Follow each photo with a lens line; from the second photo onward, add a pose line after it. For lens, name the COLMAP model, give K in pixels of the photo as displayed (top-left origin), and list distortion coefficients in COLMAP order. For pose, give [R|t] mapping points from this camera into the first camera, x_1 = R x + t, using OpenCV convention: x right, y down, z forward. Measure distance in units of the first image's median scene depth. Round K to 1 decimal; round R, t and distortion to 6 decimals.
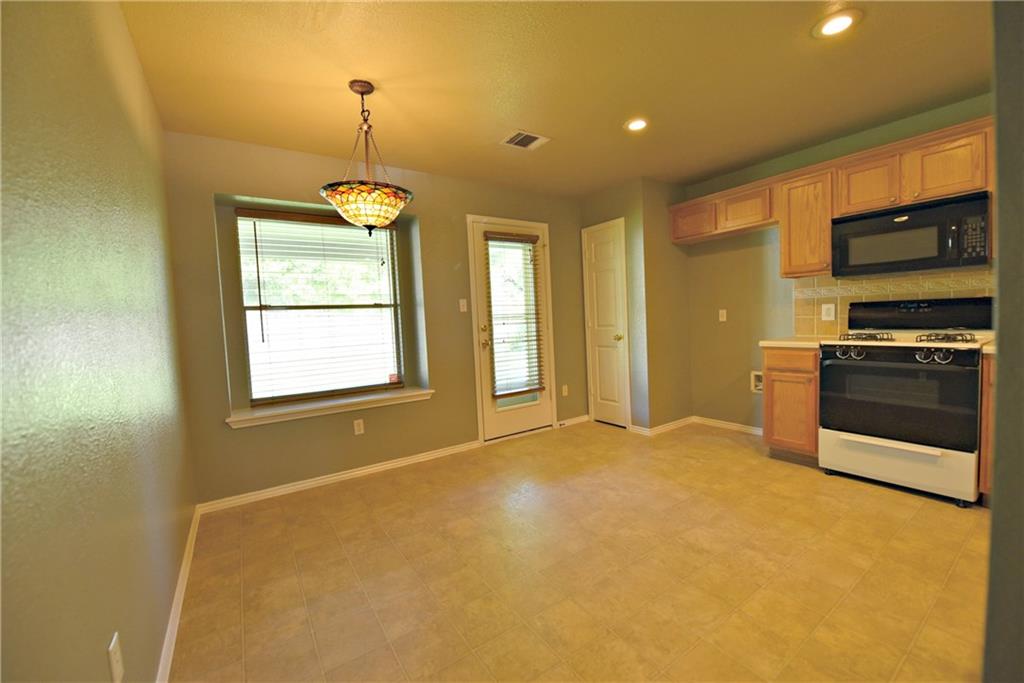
lens RADIAL K [[409.8, 0, 512.0], [0, 409.8, 341.5], [0, 0, 1]] dist [-0.026412, -0.000221]
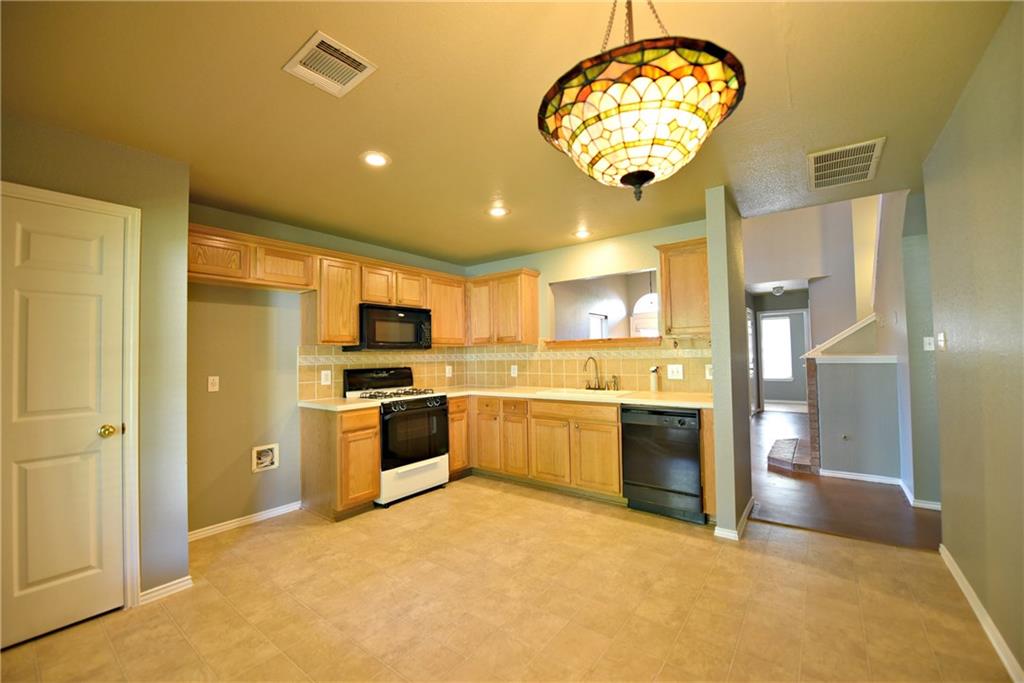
lens RADIAL K [[409.8, 0, 512.0], [0, 409.8, 341.5], [0, 0, 1]] dist [-0.026412, -0.000221]
pose [[-0.333537, 0.084123, 0.938976, -0.527496], [0.086821, 0.994519, -0.058259, -0.067354], [-0.938731, 0.062092, -0.339013, 0.970930]]
